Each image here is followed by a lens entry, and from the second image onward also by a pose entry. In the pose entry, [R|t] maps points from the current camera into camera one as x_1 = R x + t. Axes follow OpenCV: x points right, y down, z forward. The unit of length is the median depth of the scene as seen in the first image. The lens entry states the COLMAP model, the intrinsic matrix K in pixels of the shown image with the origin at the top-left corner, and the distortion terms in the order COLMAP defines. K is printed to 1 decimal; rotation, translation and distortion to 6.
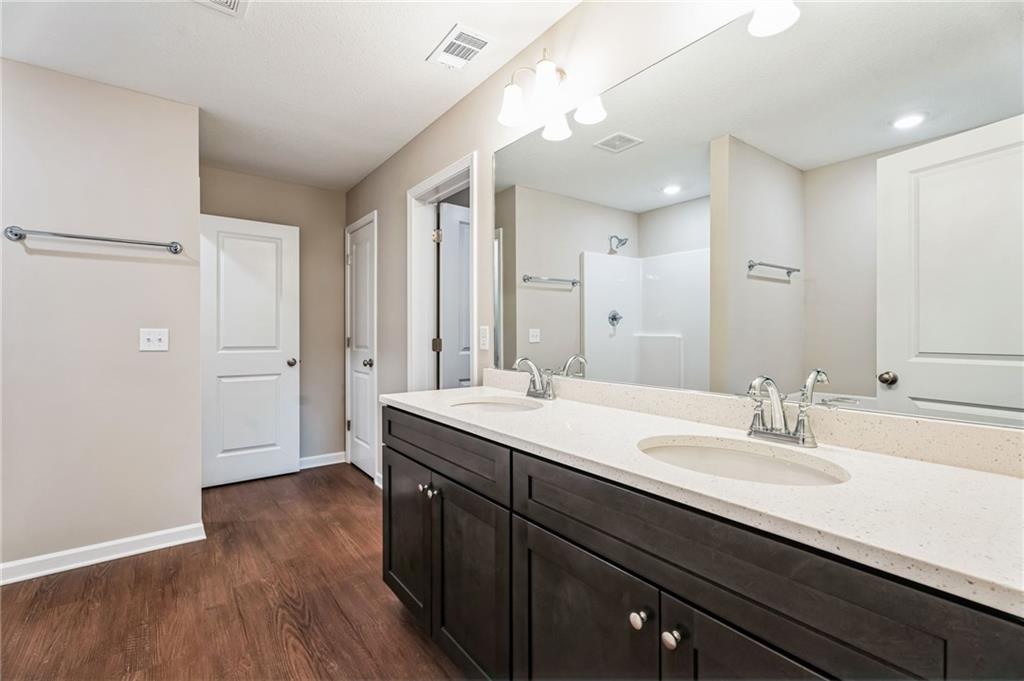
lens RADIAL K [[462.6, 0, 507.7], [0, 462.6, 339.6], [0, 0, 1]] dist [0.004407, 0.000324]
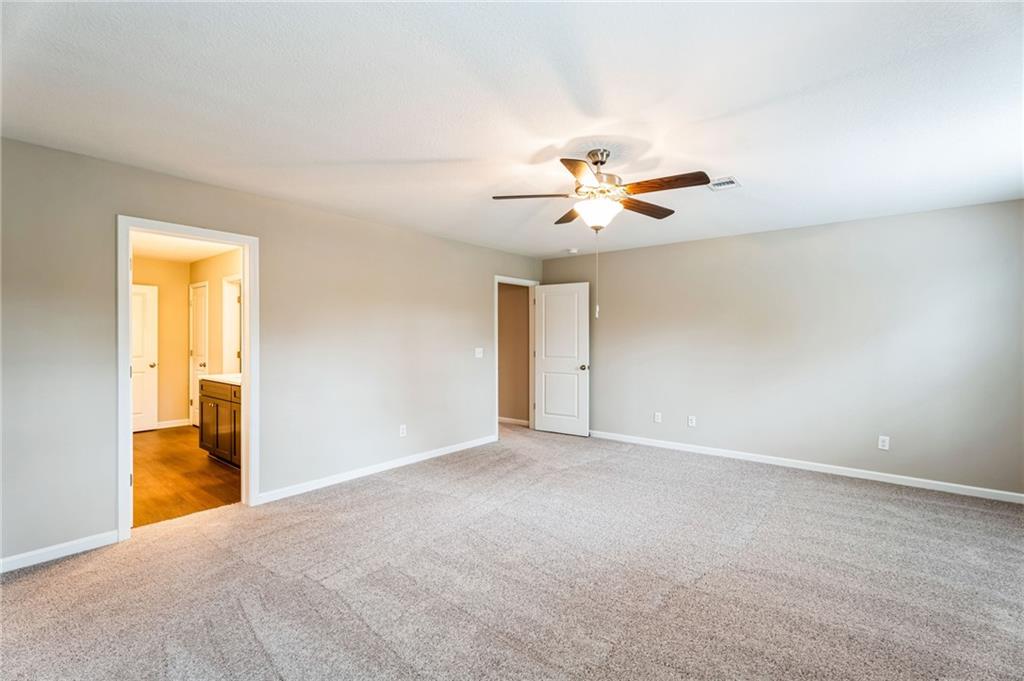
lens RADIAL K [[462.6, 0, 518.1], [0, 462.6, 339.3], [0, 0, 1]] dist [0.004407, 0.000324]
pose [[0.967197, -0.000920, 0.254028, 0.406182], [0.002841, 0.999970, -0.007196, -0.031053], [-0.254013, 0.007681, 0.967170, -1.005515]]
